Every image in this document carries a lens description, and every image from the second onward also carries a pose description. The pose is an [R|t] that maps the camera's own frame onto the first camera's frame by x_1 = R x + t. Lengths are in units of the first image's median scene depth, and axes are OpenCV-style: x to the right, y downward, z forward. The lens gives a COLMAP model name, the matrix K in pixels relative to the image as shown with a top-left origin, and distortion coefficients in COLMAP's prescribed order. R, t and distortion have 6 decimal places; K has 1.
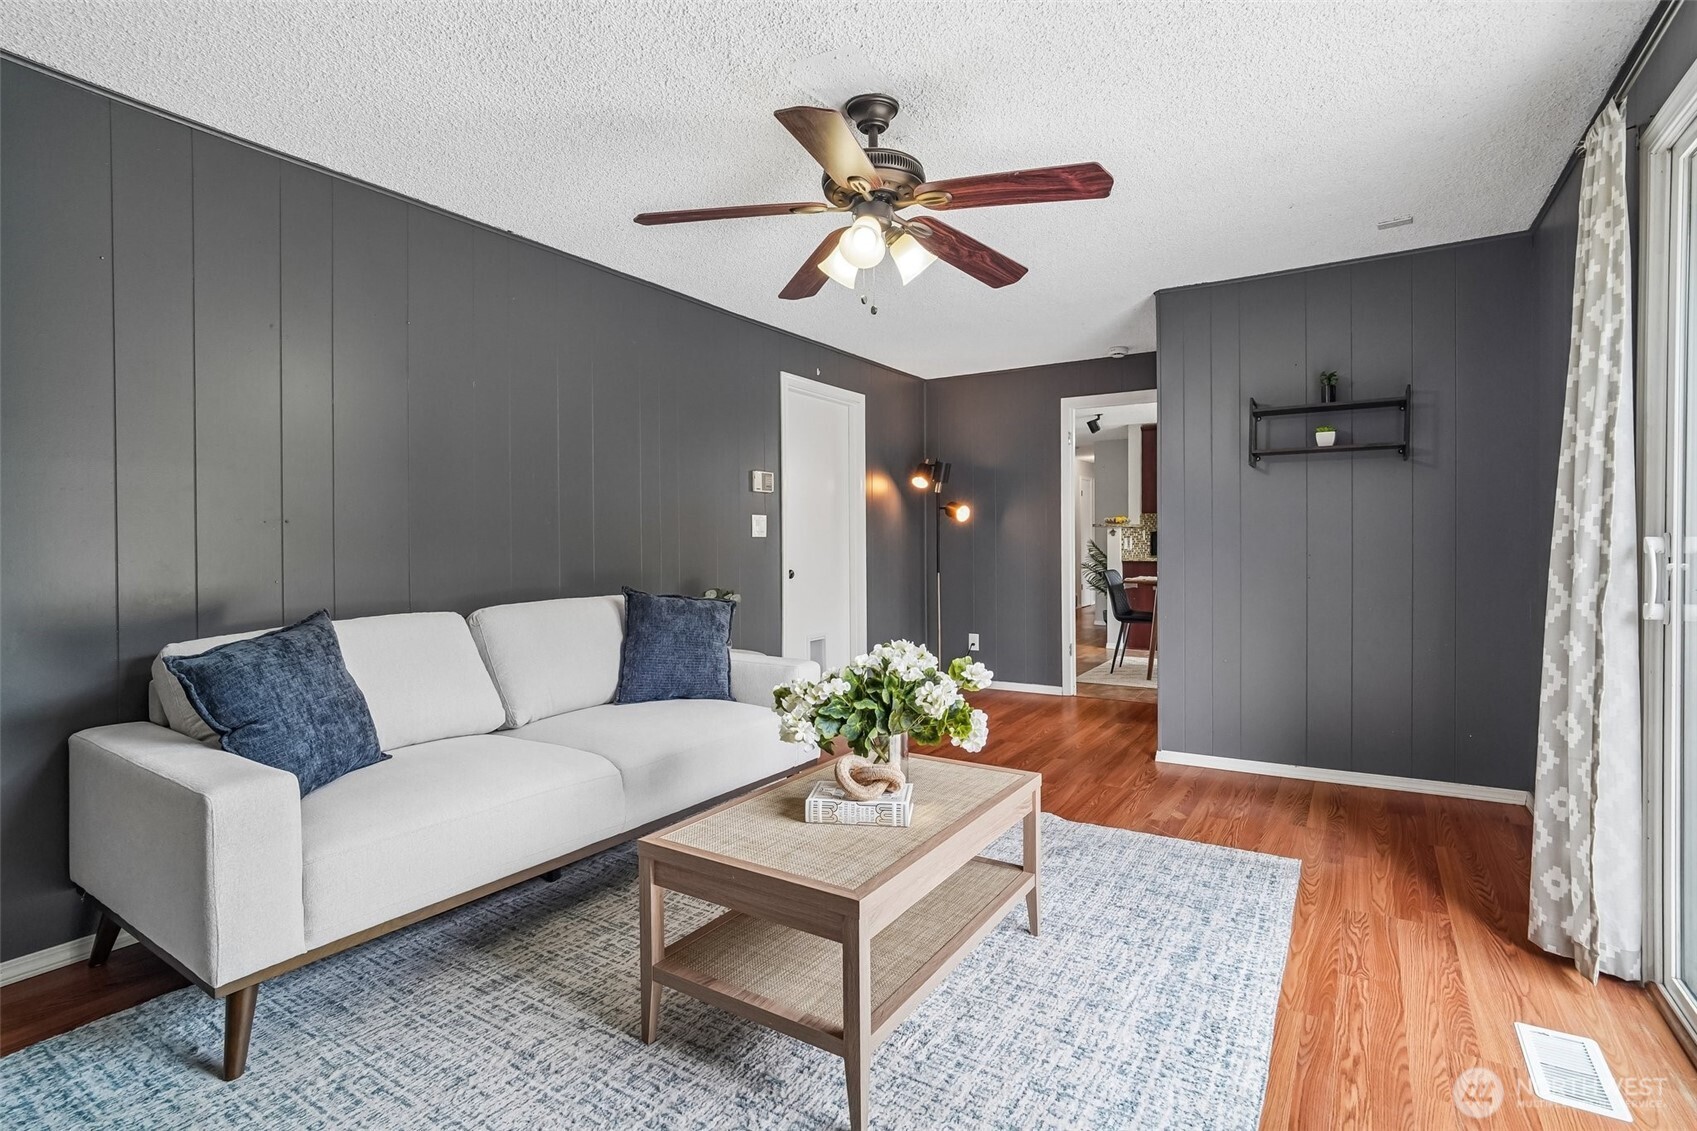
lens RADIAL K [[810.9, 0, 846.4], [0, 810.9, 554.0], [0, 0, 1]] dist [-0.022708, 0.010328]
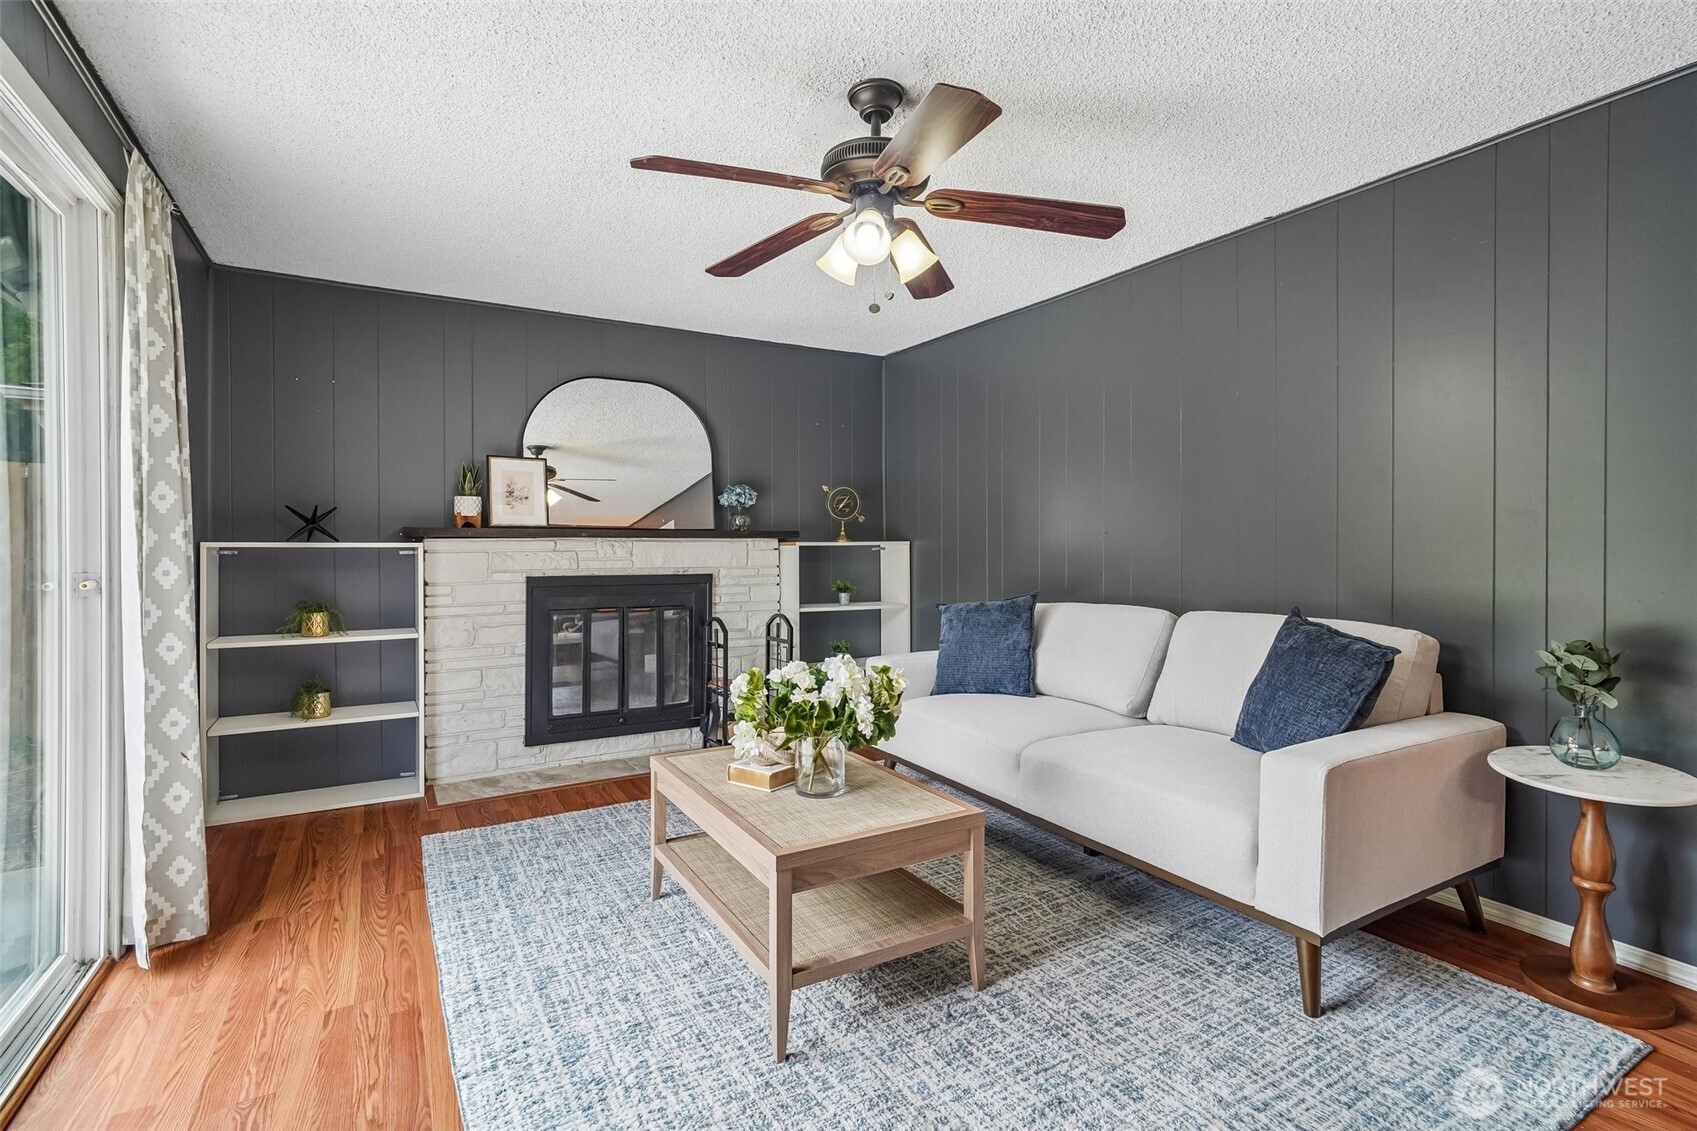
lens RADIAL K [[810.9, 0, 855.1], [0, 810.9, 558.4], [0, 0, 1]] dist [-0.022708, 0.010328]
pose [[-0.451785, 0.018693, -0.891931, 1.027383], [-0.008086, 0.999654, 0.025046, -0.031843], [0.892090, 0.018528, -0.451477, 1.641423]]
